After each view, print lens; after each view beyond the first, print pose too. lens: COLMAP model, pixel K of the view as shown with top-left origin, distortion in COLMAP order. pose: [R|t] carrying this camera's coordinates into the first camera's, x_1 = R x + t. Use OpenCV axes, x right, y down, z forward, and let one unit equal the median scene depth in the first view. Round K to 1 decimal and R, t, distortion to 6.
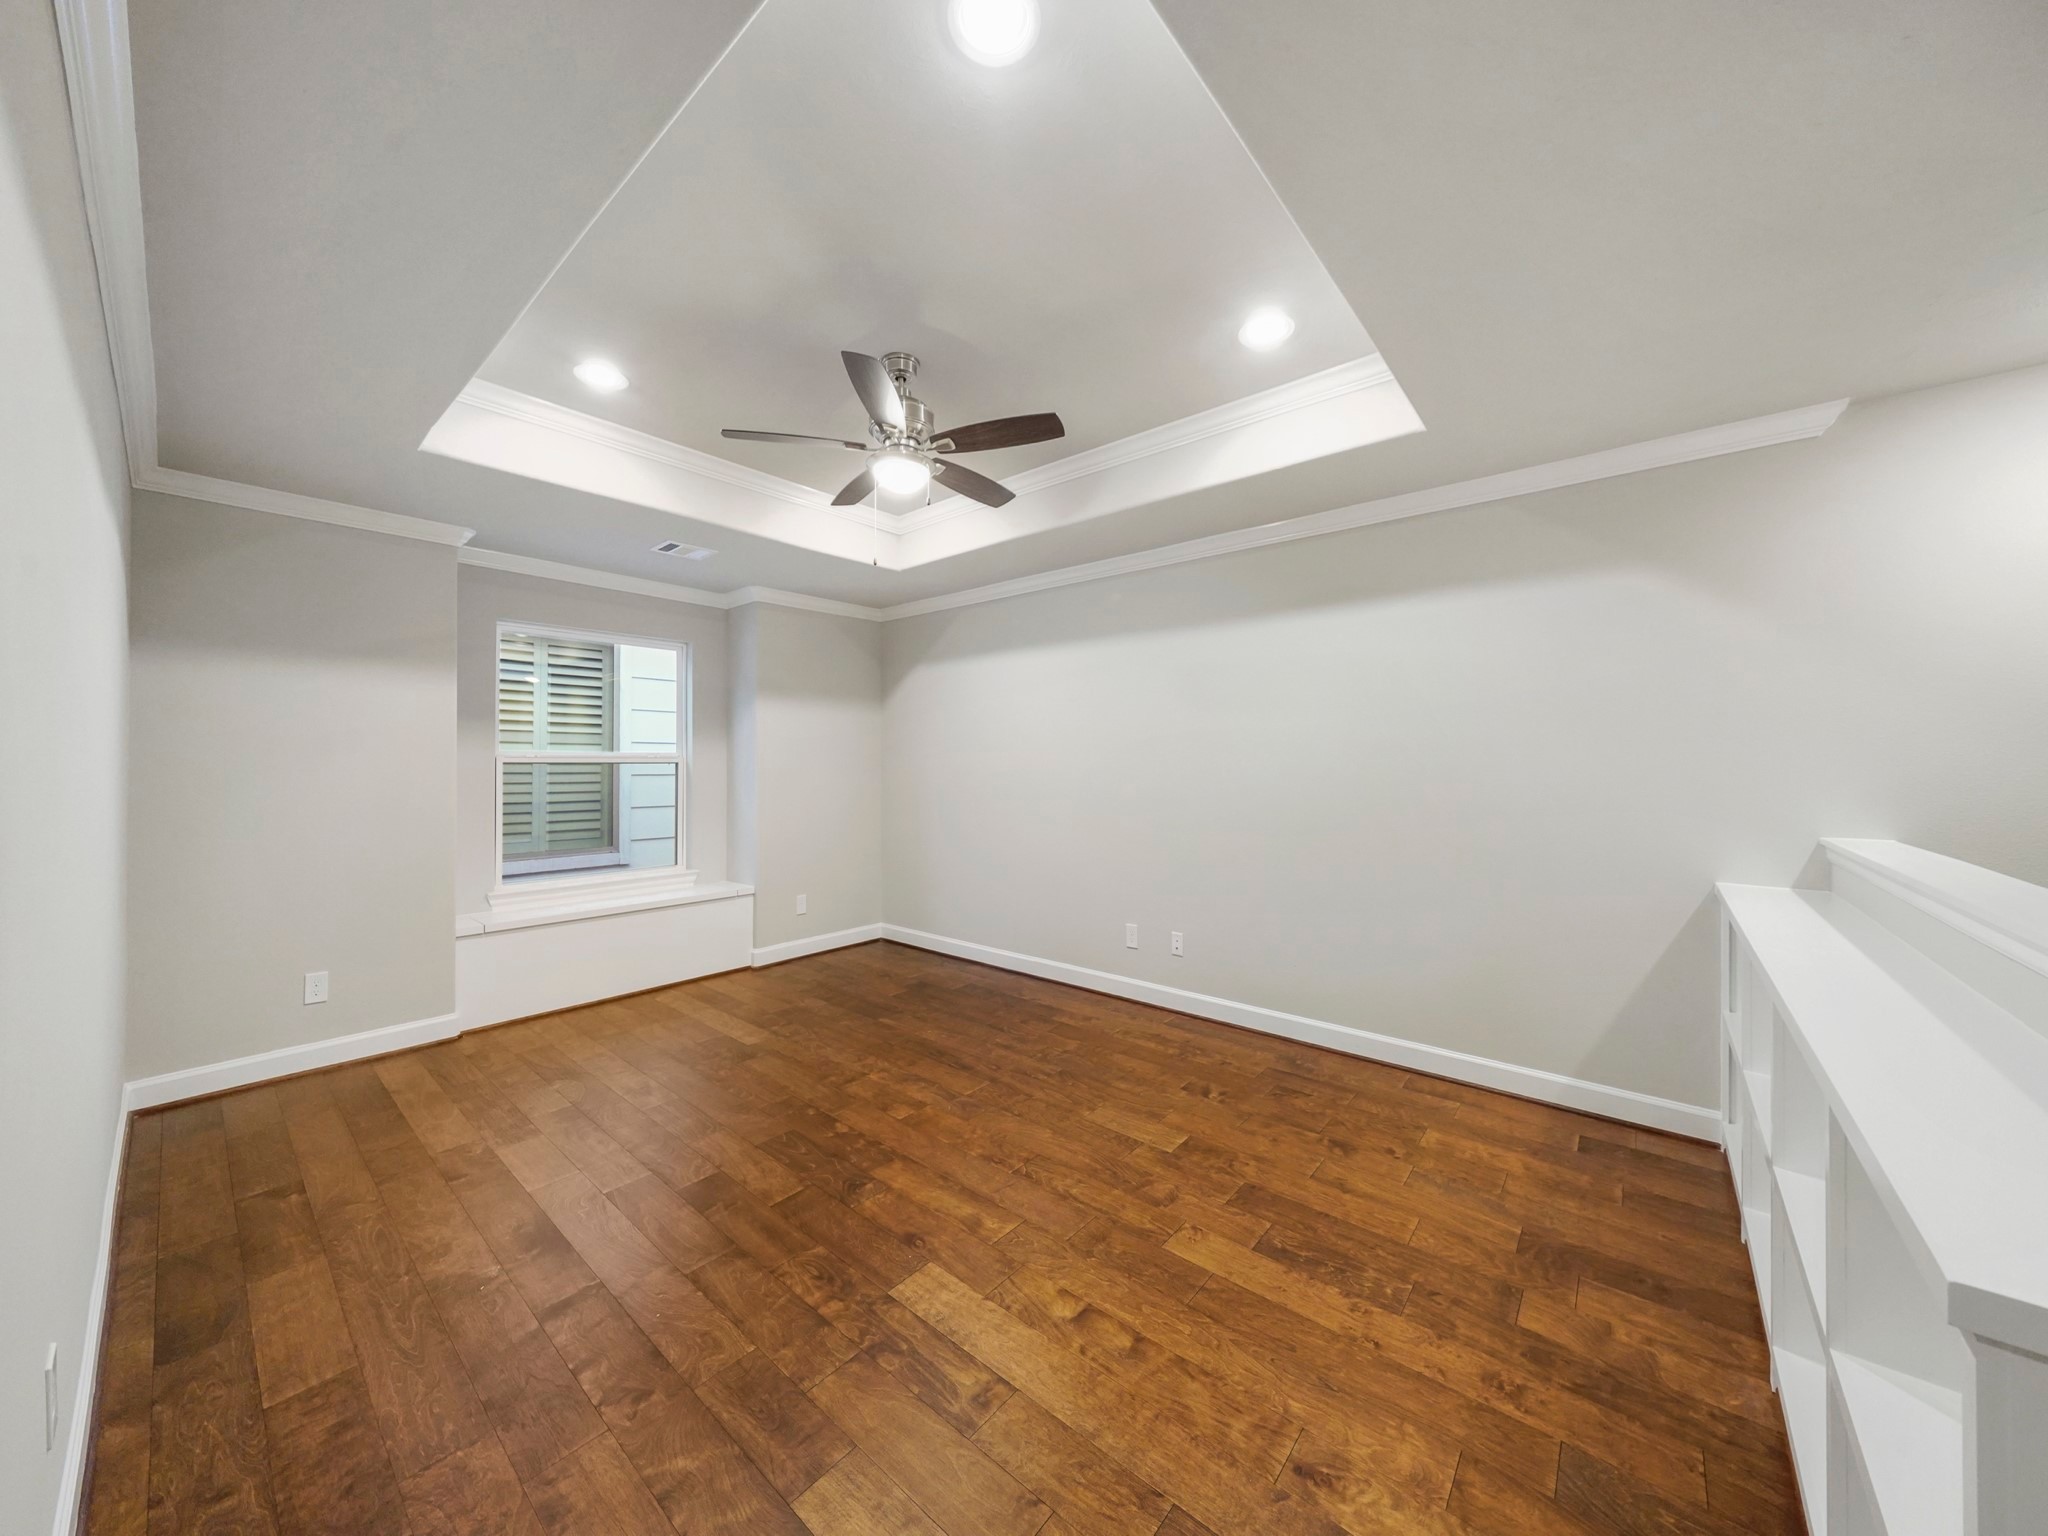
lens RADIAL K [[729.4, 0, 1004.2], [0, 729.4, 752.7], [0, 0, 1]] dist [0.000950, -0.000093]
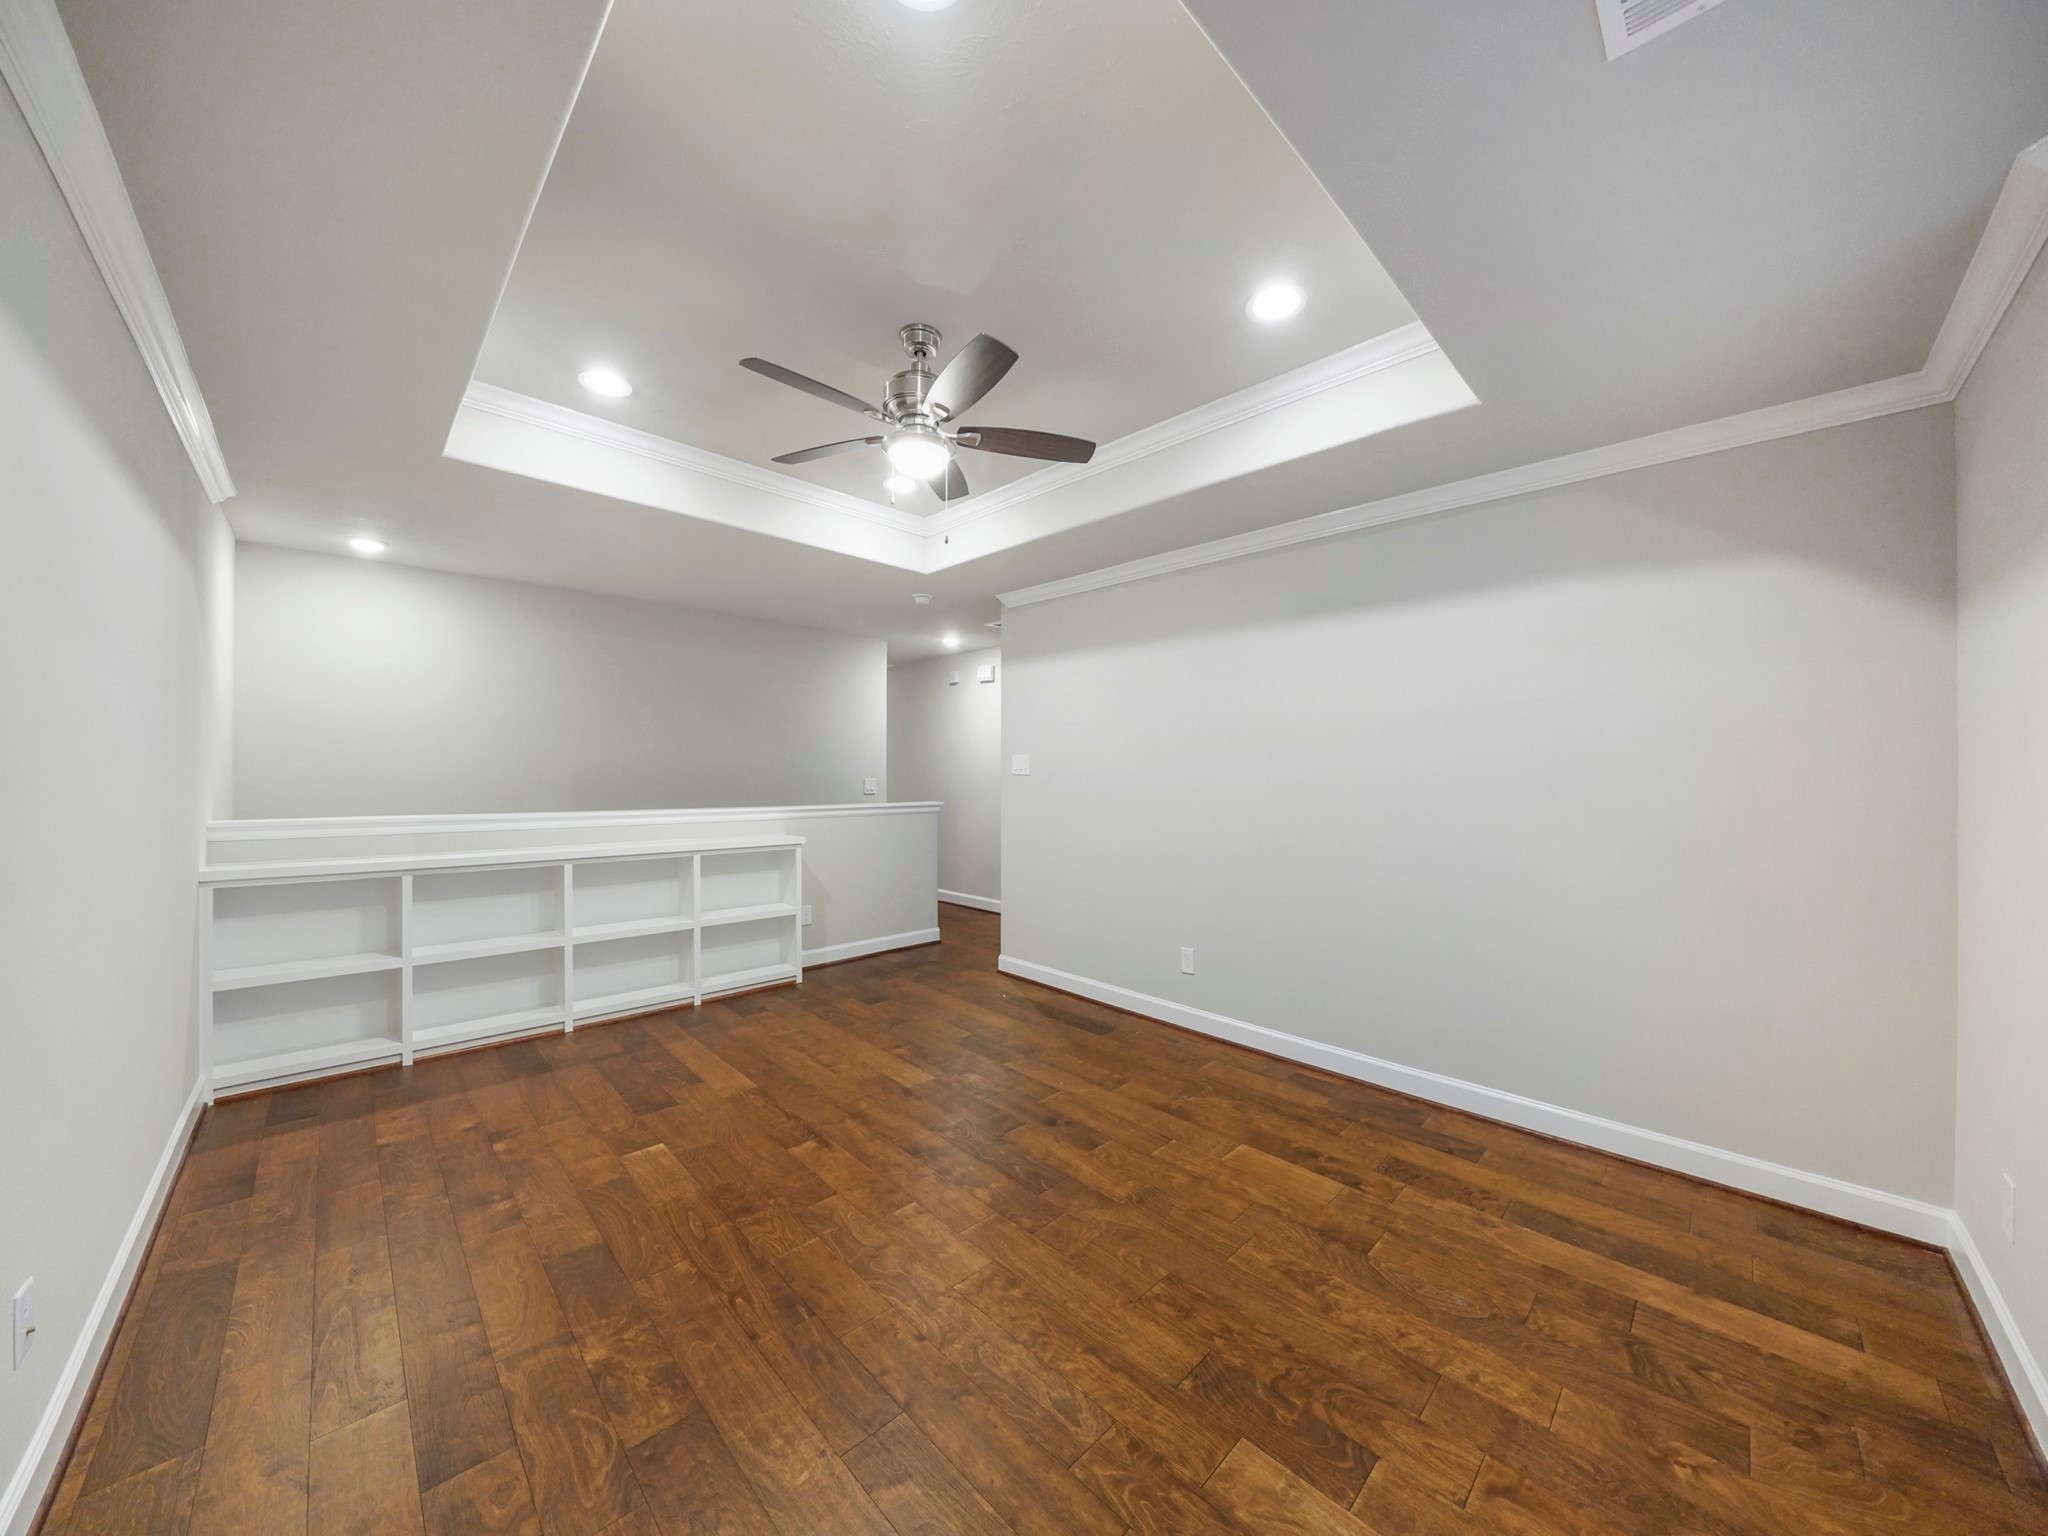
lens RADIAL K [[712.6, 0, 1024.0], [0, 712.6, 768.0], [0, 0, 1]] dist [-0.015306, 0.000139]
pose [[-0.998063, -0.009410, 0.061499, -0.315934], [-0.010683, 0.999735, -0.020405, 0.026708], [-0.061291, -0.021022, -0.997899, 1.829098]]
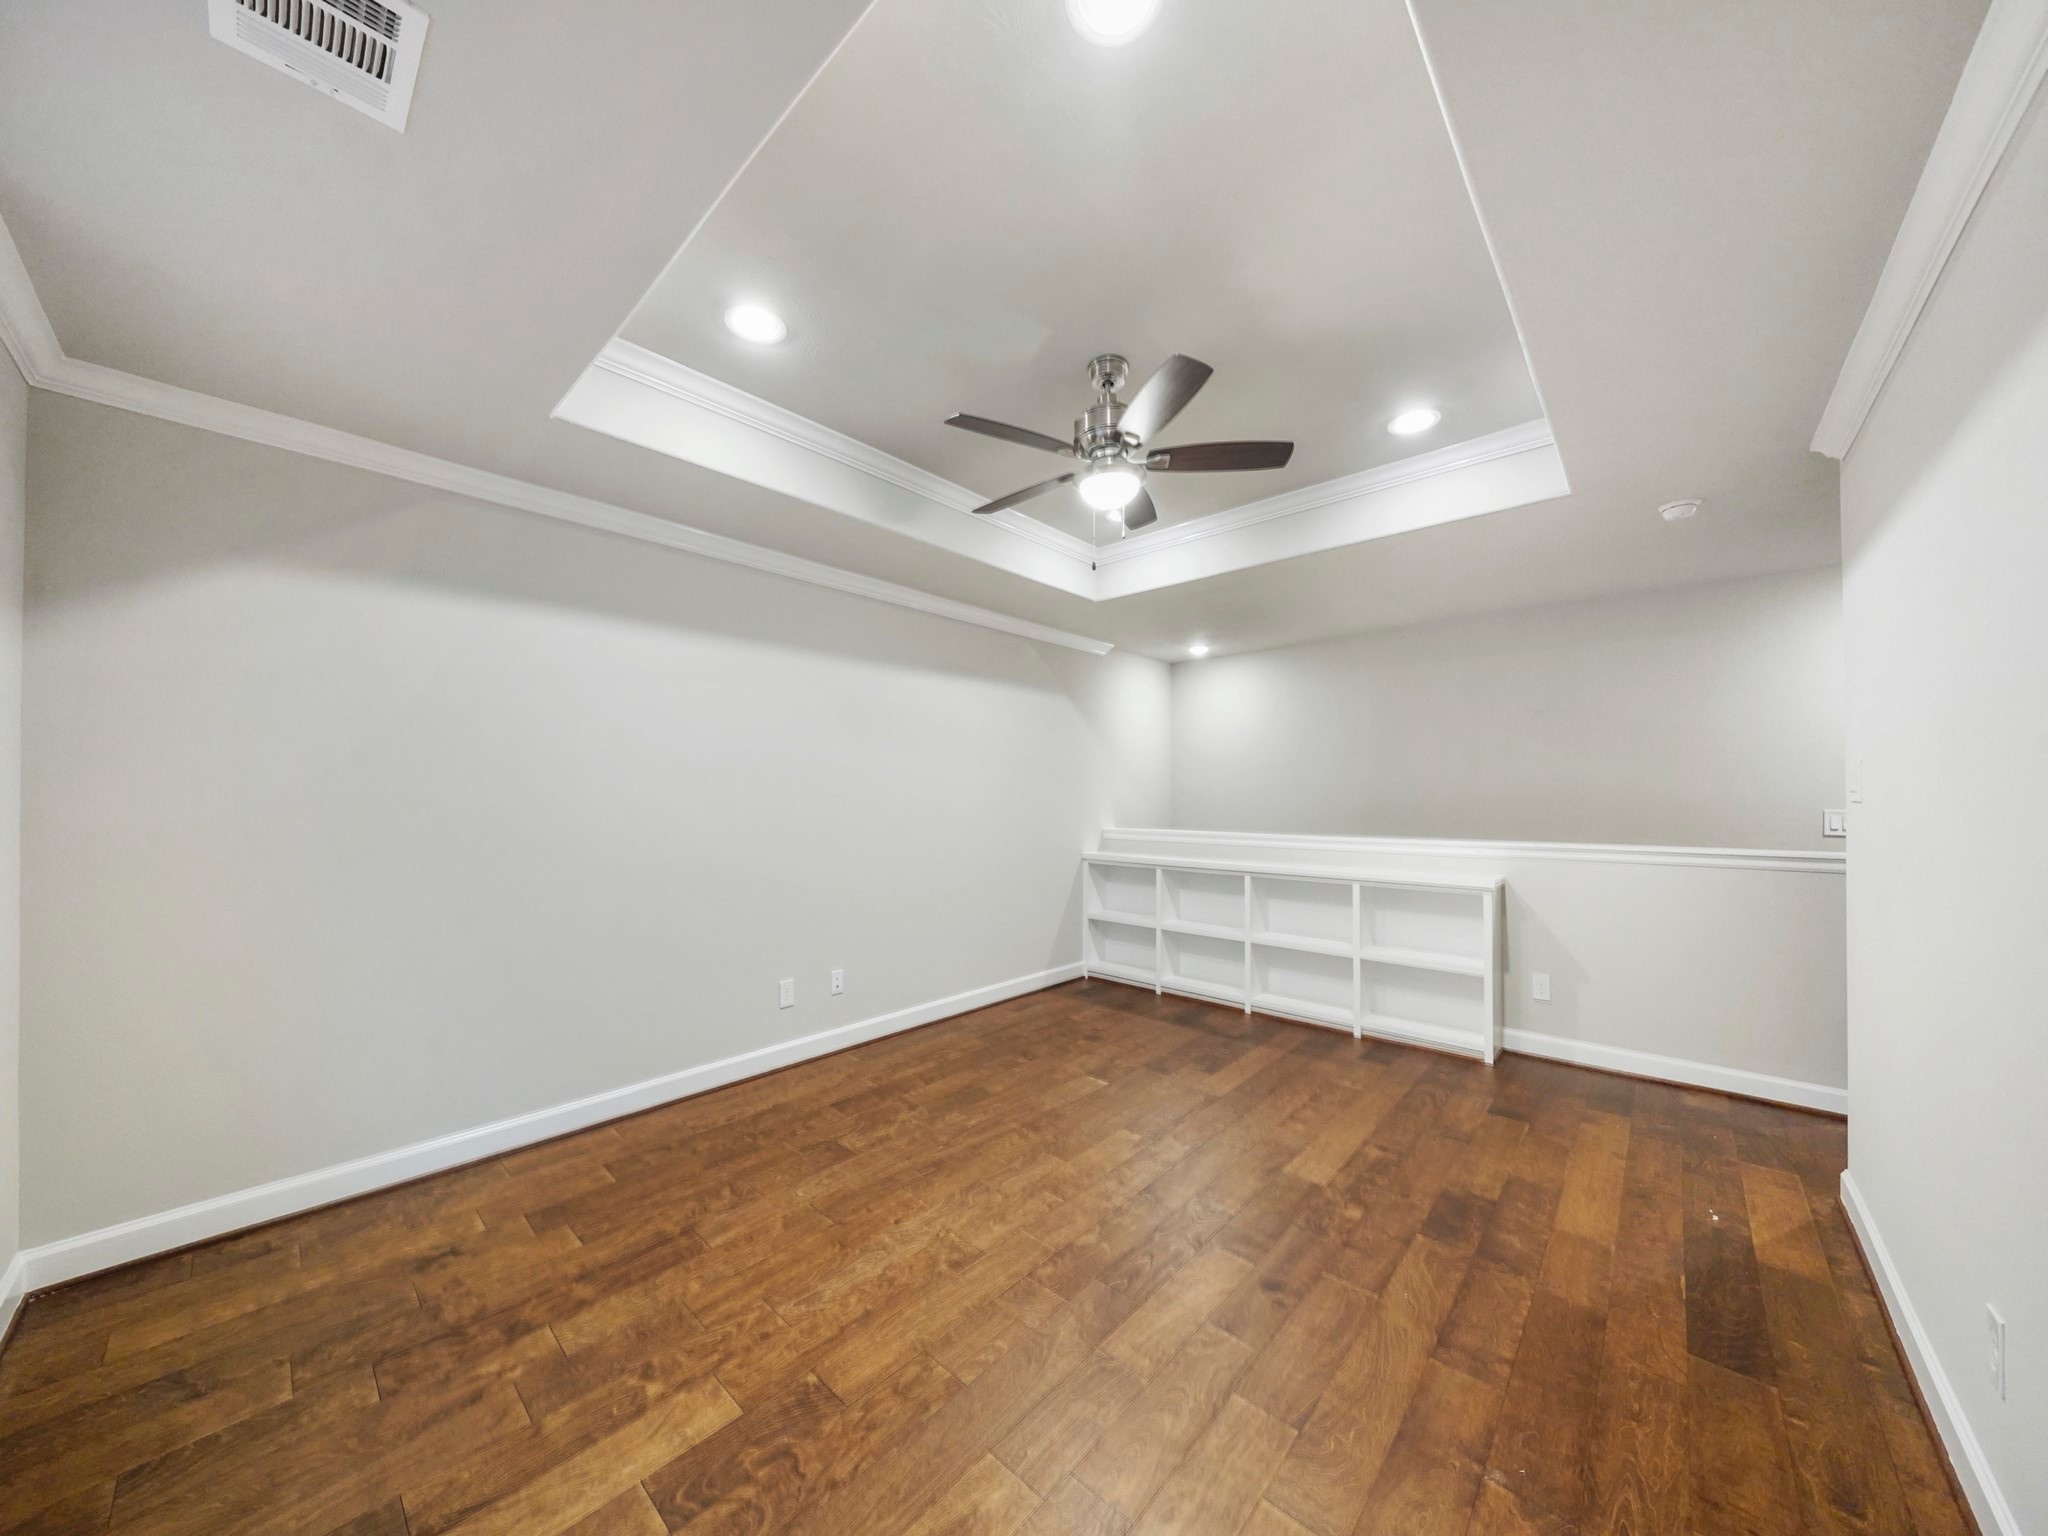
lens RADIAL K [[719.5, 0, 1027.1], [0, 719.5, 800.1], [0, 0, 1]] dist [-0.001554, -0.000330]
pose [[0.007895, -0.004490, 0.999959, -1.023581], [-0.014772, 0.999880, 0.004606, 0.016873], [-0.999860, -0.014808, 0.007828, 1.060697]]
